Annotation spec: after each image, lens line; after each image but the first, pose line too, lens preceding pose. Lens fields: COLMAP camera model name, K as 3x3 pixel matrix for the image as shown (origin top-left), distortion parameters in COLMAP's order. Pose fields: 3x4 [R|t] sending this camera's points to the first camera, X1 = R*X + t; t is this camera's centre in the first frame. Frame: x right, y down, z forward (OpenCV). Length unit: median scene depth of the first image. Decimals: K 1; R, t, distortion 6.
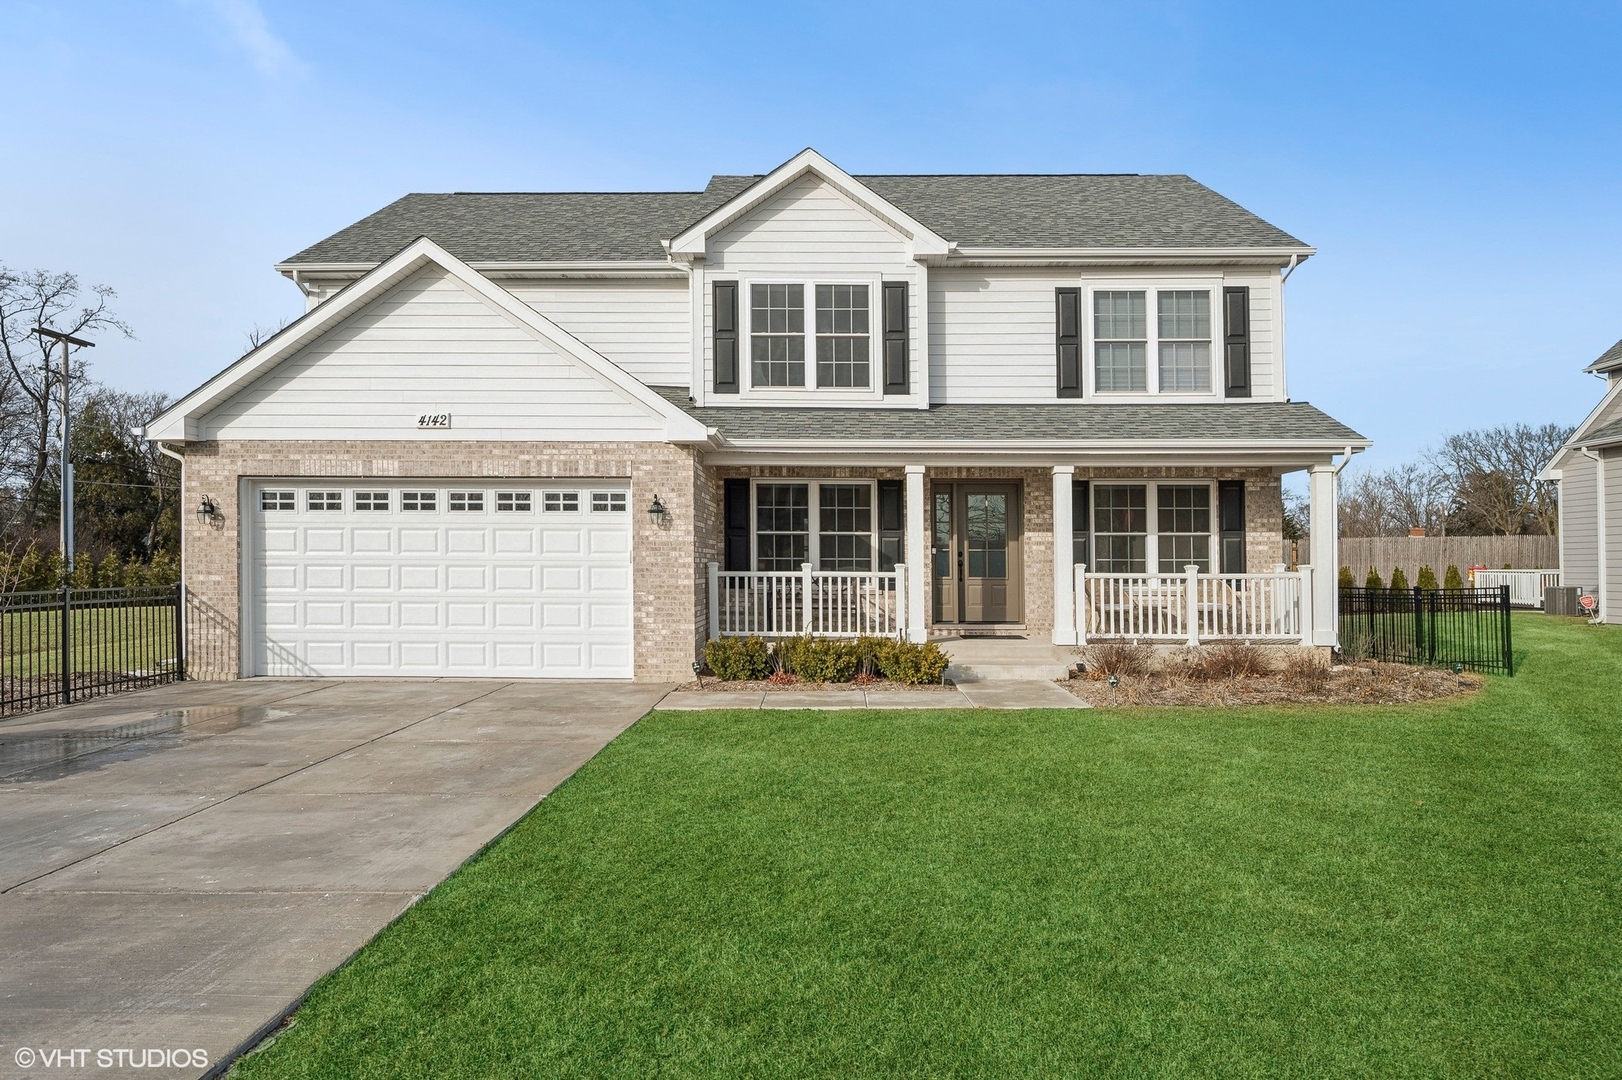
lens RADIAL K [[992.3, 0, 811.0], [0, 992.3, 540.0], [0, 0, 1]] dist [0.069804, 0.000193]
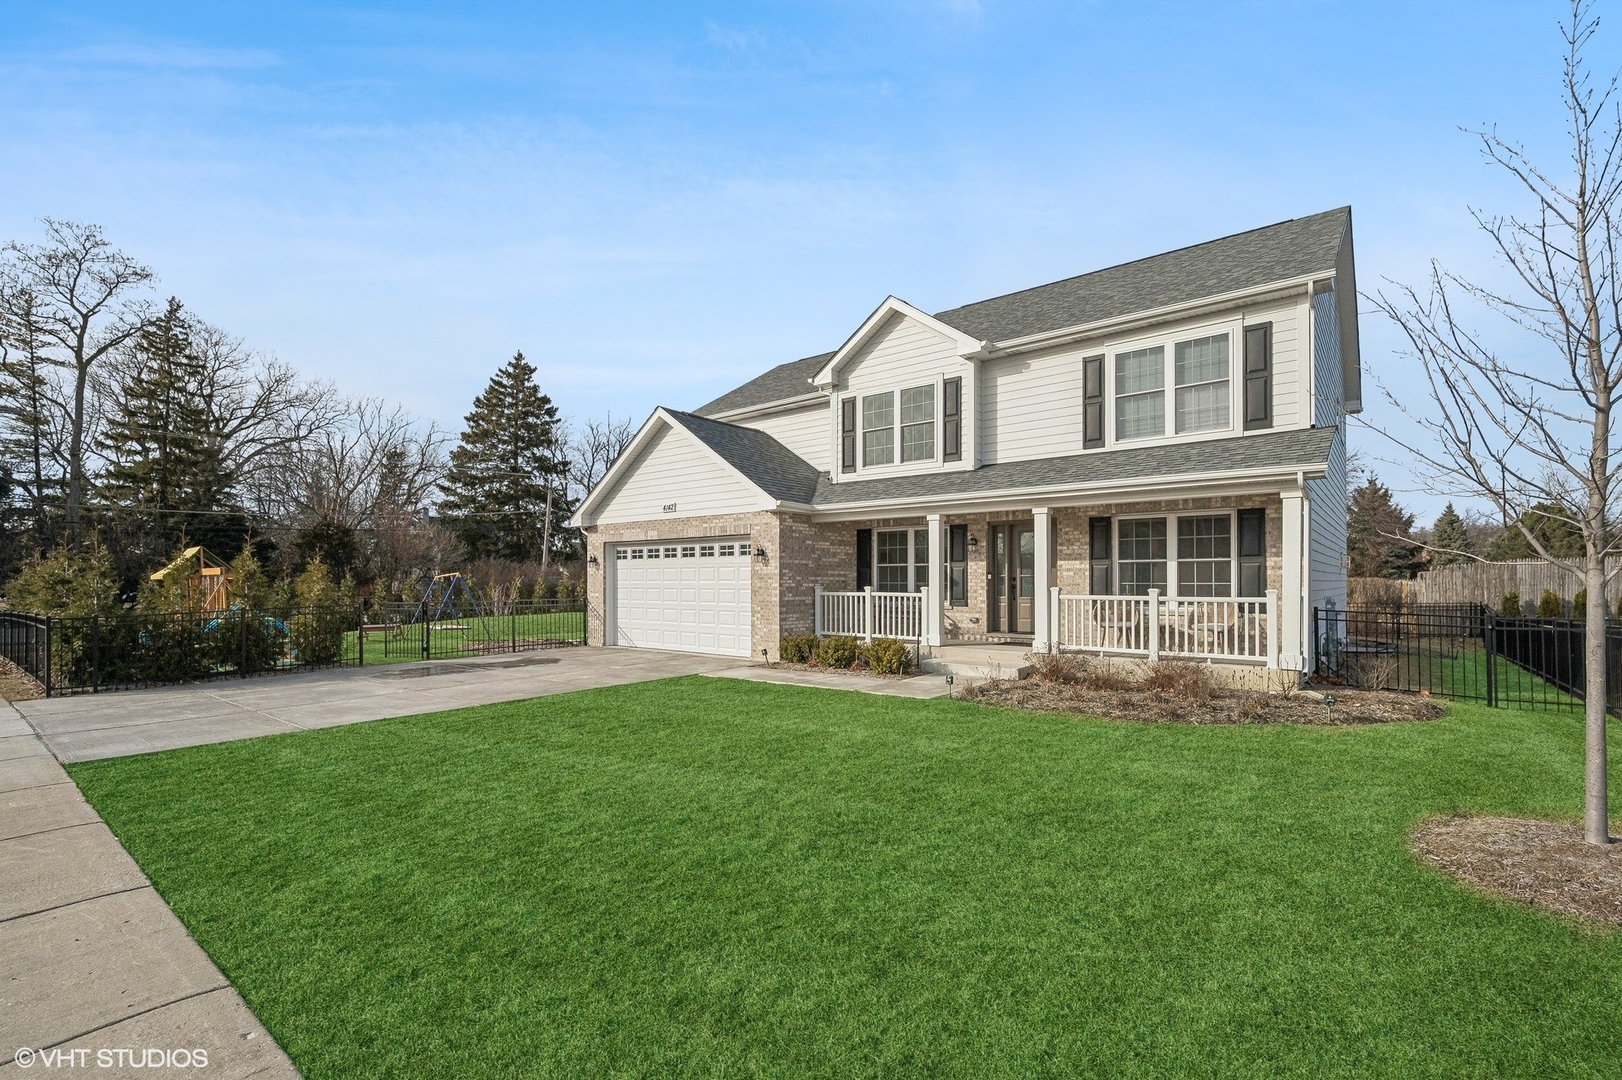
lens RADIAL K [[793.1, 0, 811.0], [0, 793.1, 540.0], [0, 0, 1]] dist [0.140033, 0.000031]
pose [[0.779016, -0.038993, -0.625790, 0.608296], [0.016032, 0.998977, -0.042289, 0.002909], [0.626799, 0.022911, 0.778844, 0.039174]]
